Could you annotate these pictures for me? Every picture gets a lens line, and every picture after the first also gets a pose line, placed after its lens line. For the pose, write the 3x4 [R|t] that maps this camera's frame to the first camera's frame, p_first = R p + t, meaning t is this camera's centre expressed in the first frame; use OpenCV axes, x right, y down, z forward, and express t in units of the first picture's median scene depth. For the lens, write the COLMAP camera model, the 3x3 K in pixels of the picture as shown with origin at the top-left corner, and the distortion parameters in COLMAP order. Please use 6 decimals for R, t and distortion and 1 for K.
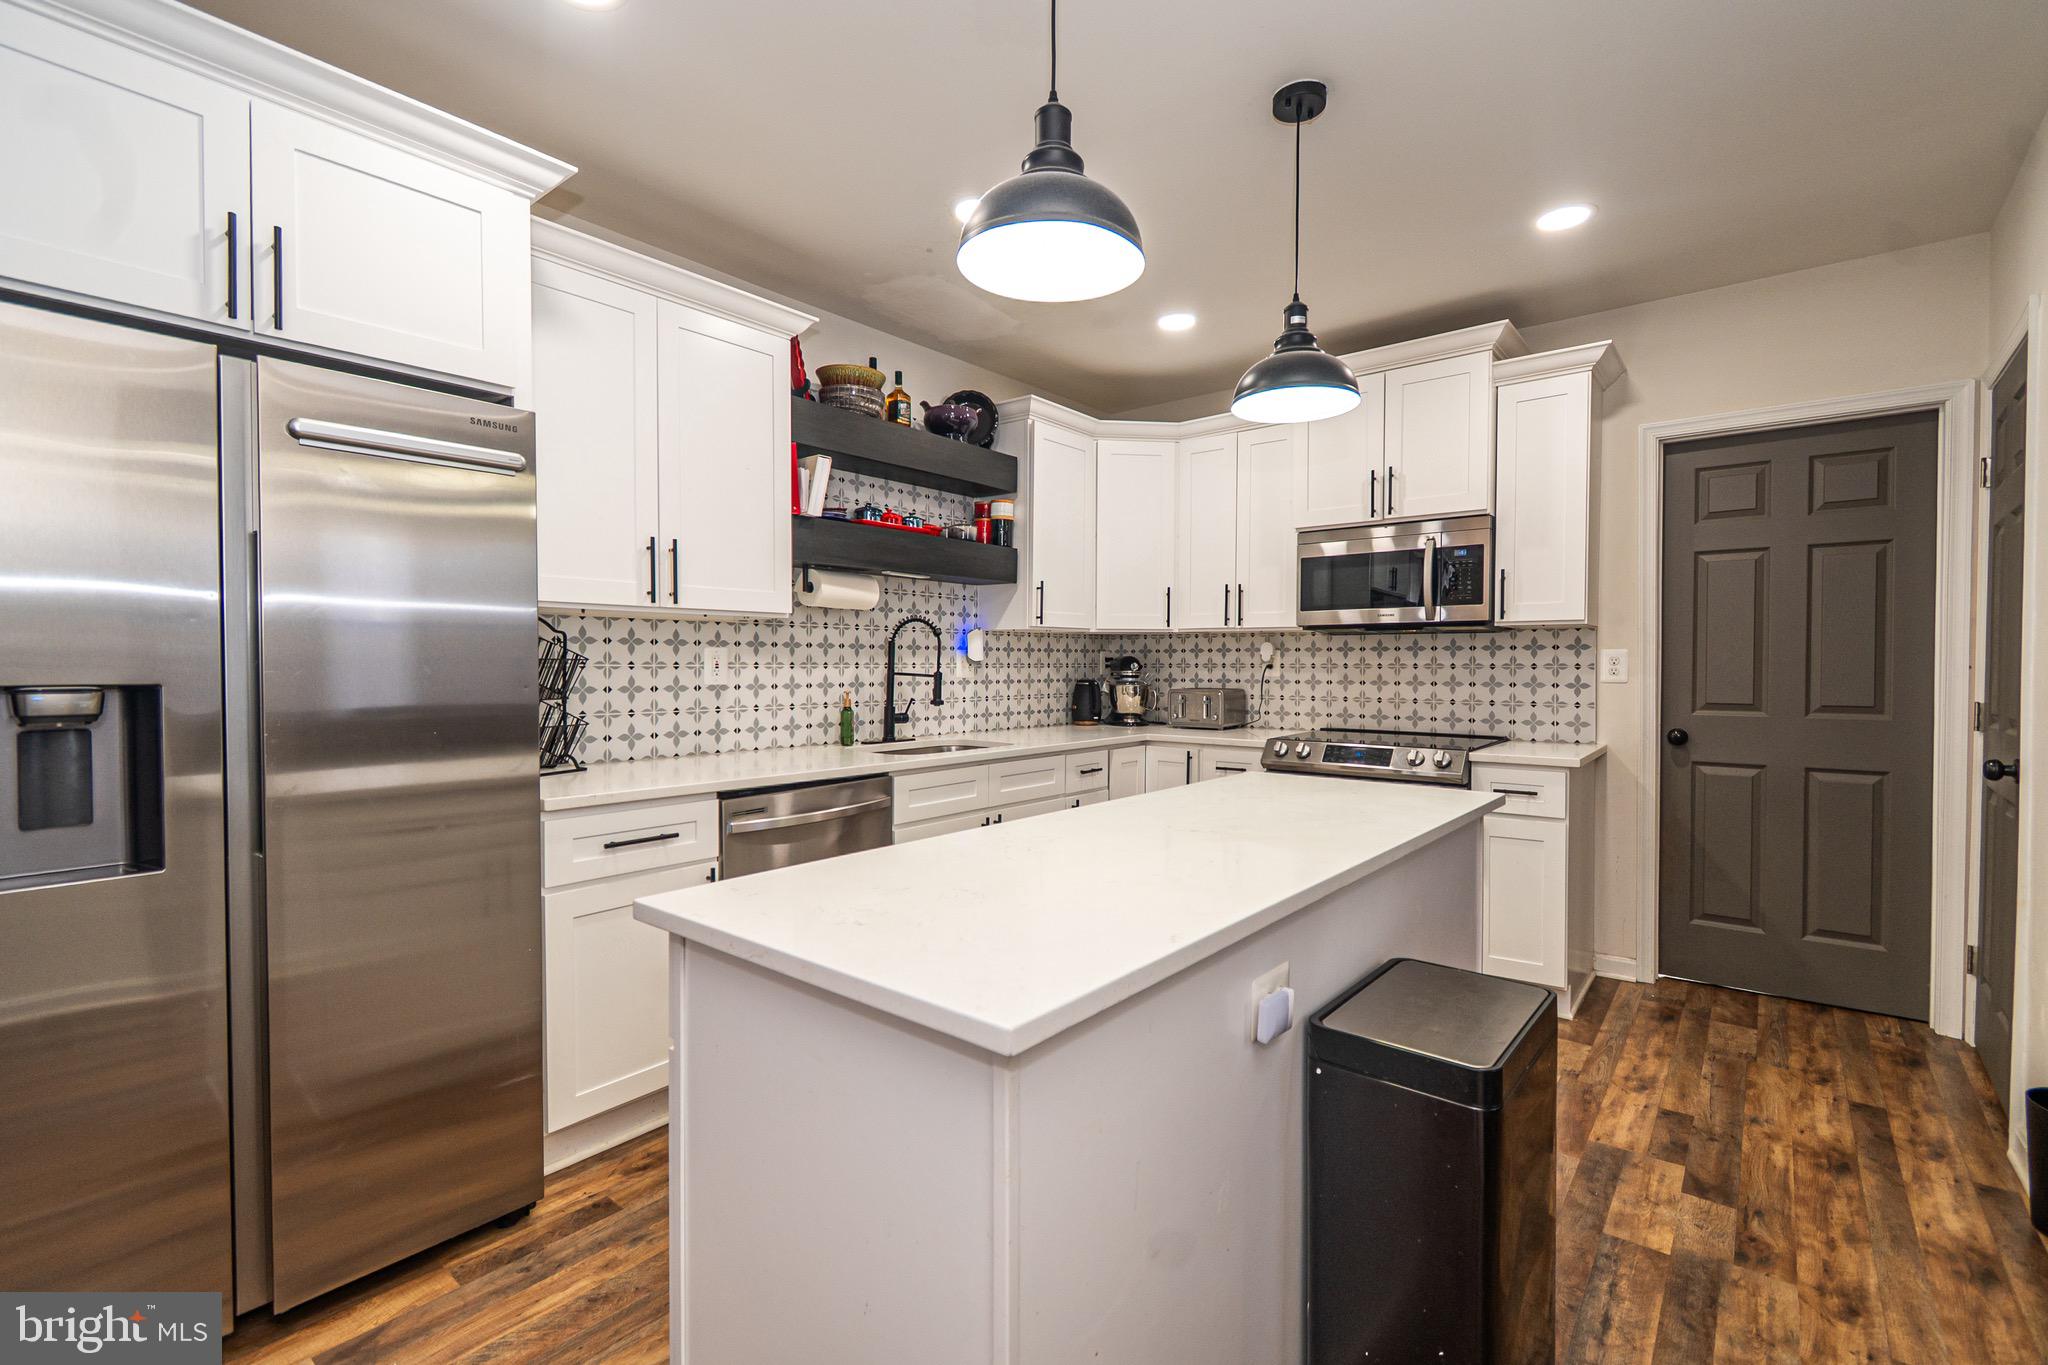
lens RADIAL K [[907.3, 0, 1030.6], [0, 907.3, 676.9], [0, 0, 1]] dist [0.009291, -0.005053]
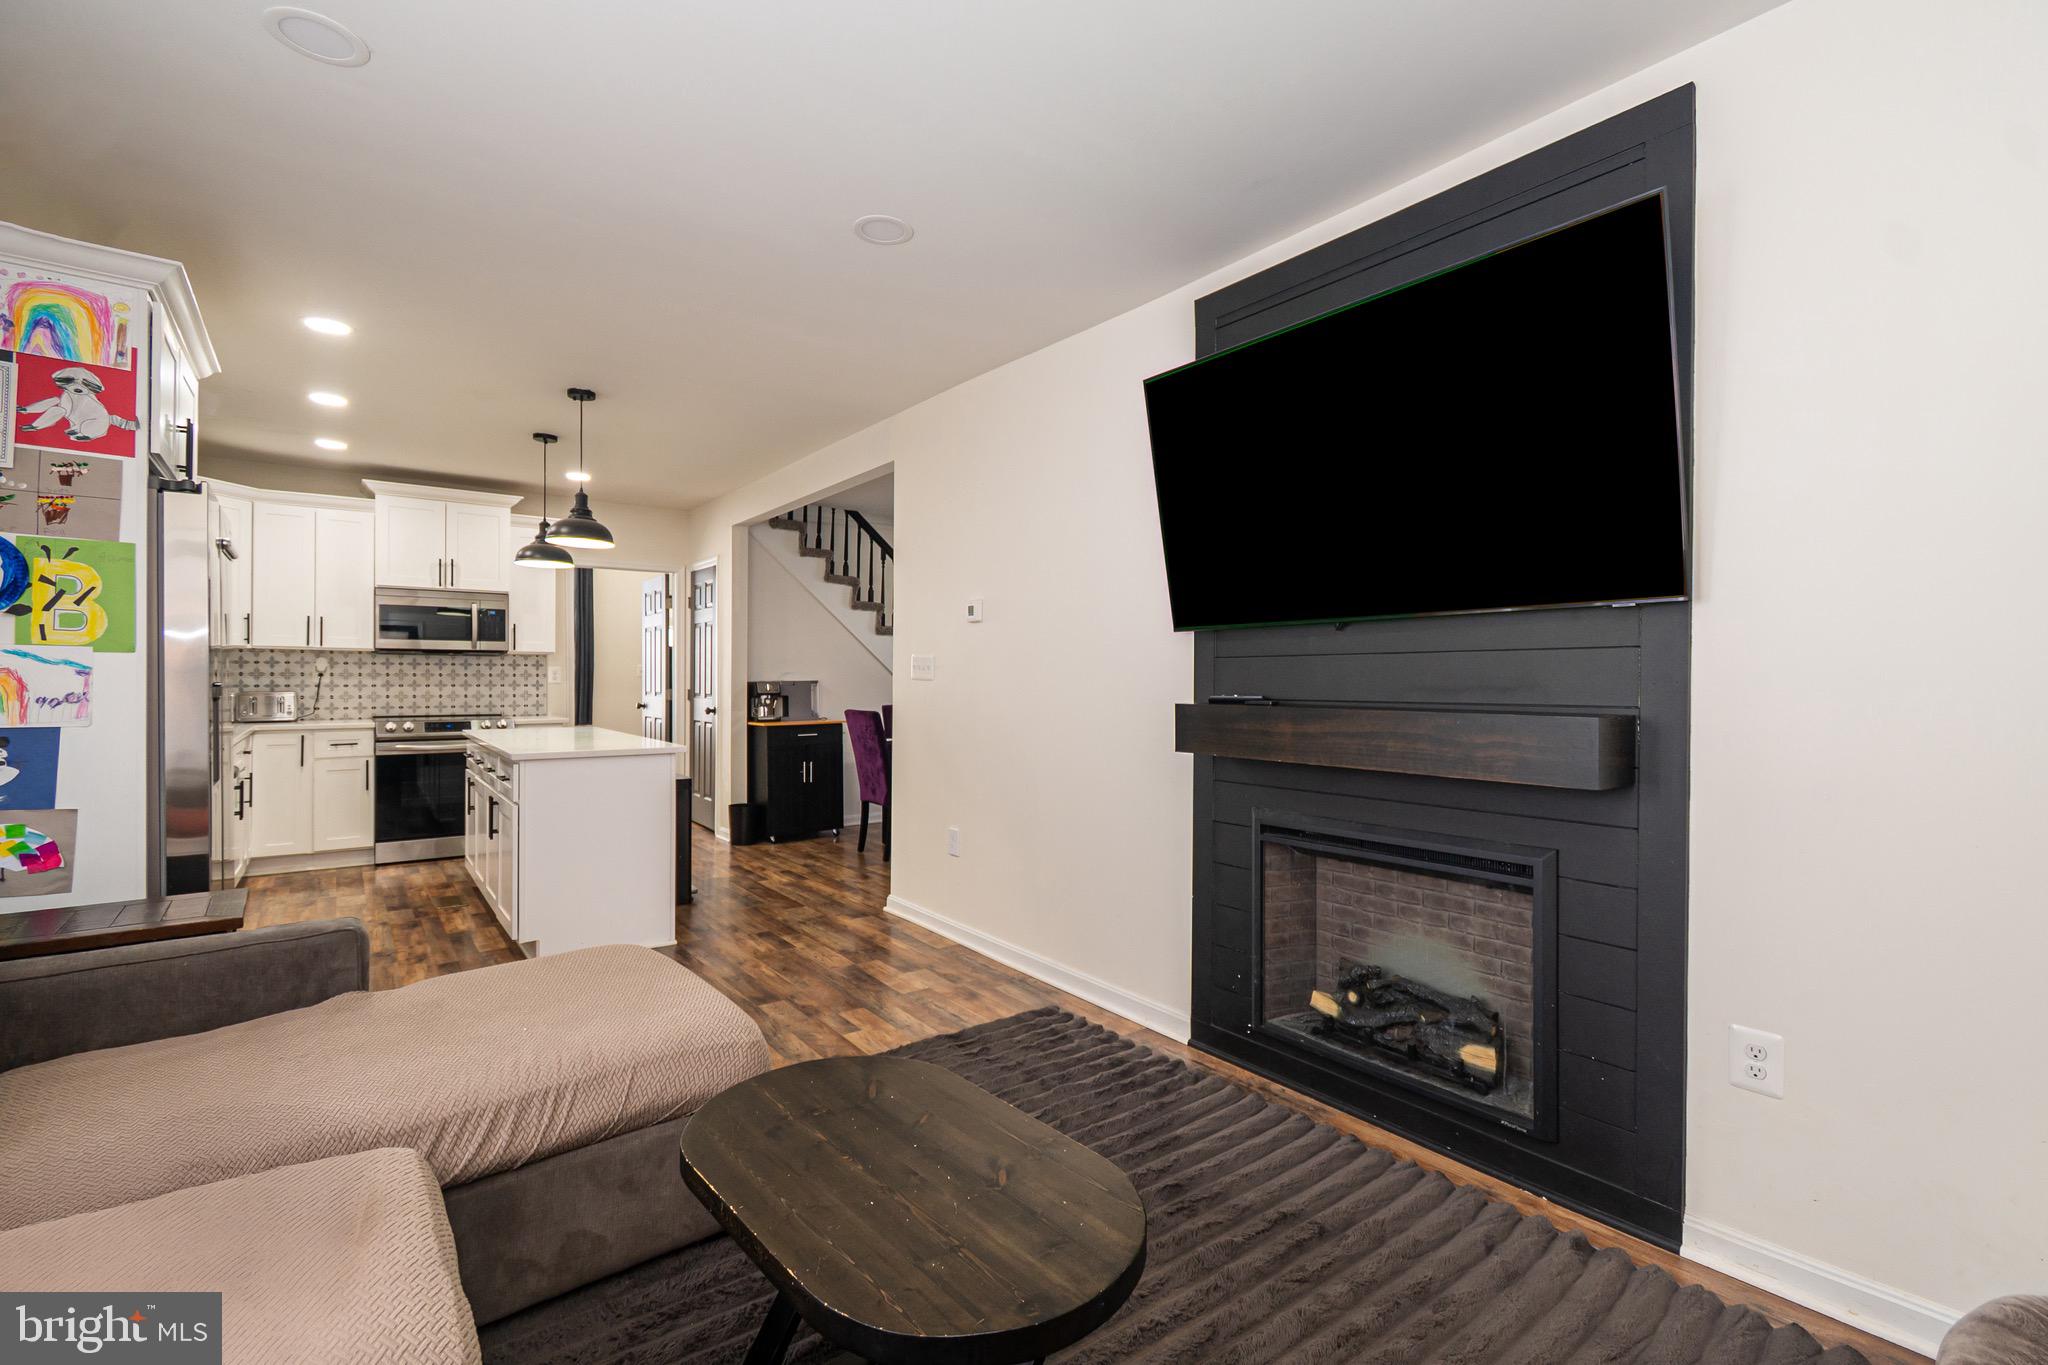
lens RADIAL K [[907.3, 0, 1034.7], [0, 907.3, 685.3], [0, 0, 1]] dist [0.009291, -0.005053]
pose [[0.234138, -0.008099, 0.972170, -1.014820], [0.009898, 0.999933, 0.005946, 0.008495], [-0.972153, 0.008230, 0.234203, -0.465917]]
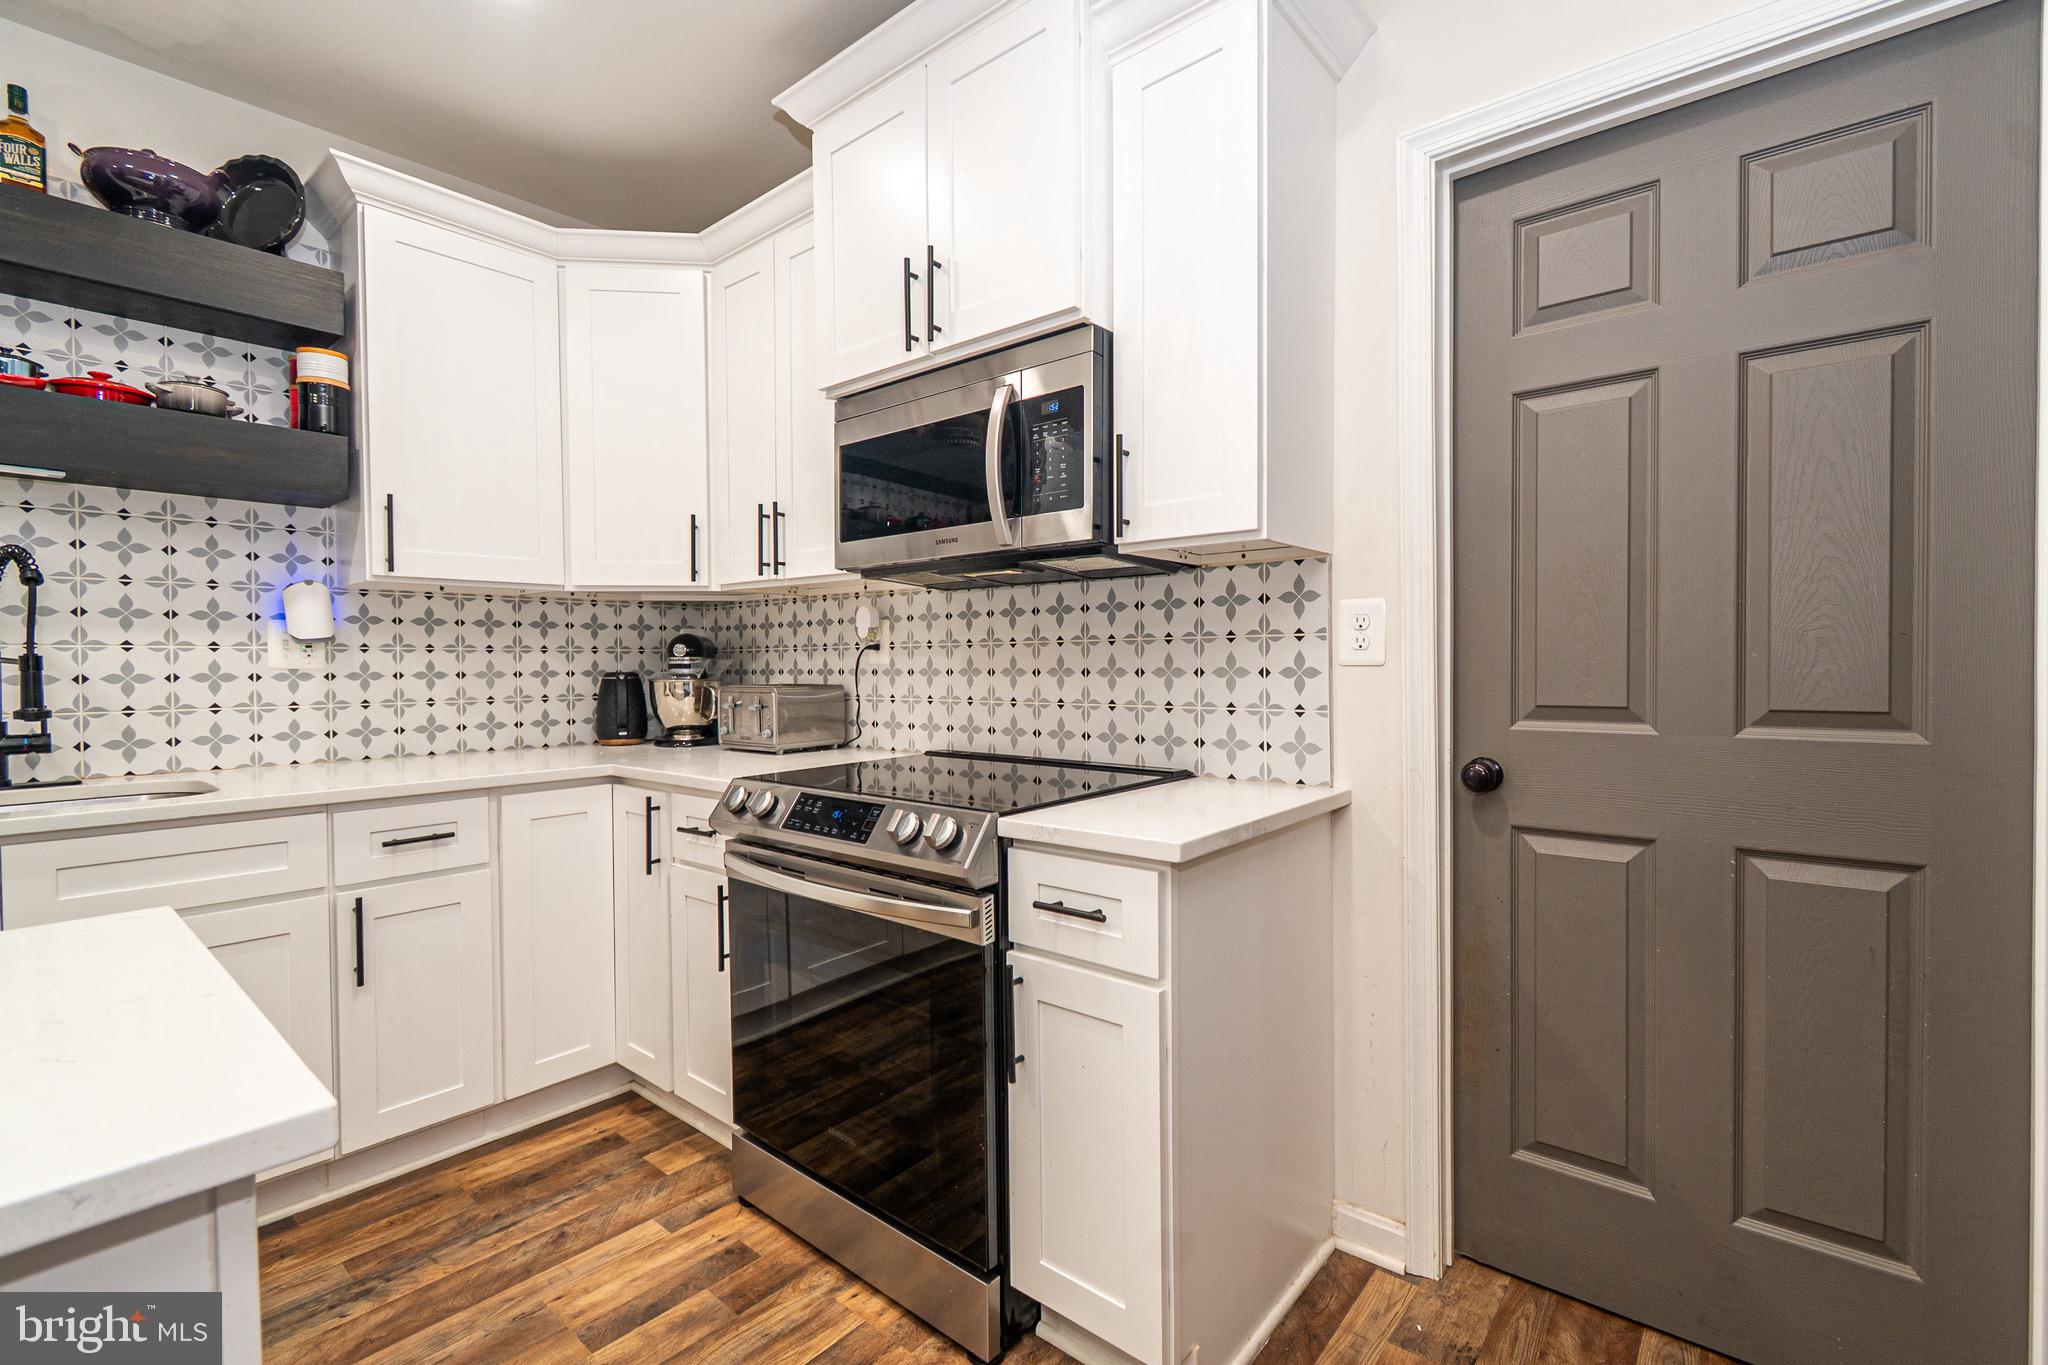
lens RADIAL K [[907.3, 0, 1029.2], [0, 907.3, 678.5], [0, 0, 1]] dist [0.009291, -0.005053]
pose [[0.999877, -0.007571, -0.013718, 0.456577], [0.007597, 0.999969, 0.001848, 0.010997], [0.013704, -0.001952, 0.999904, 0.489891]]
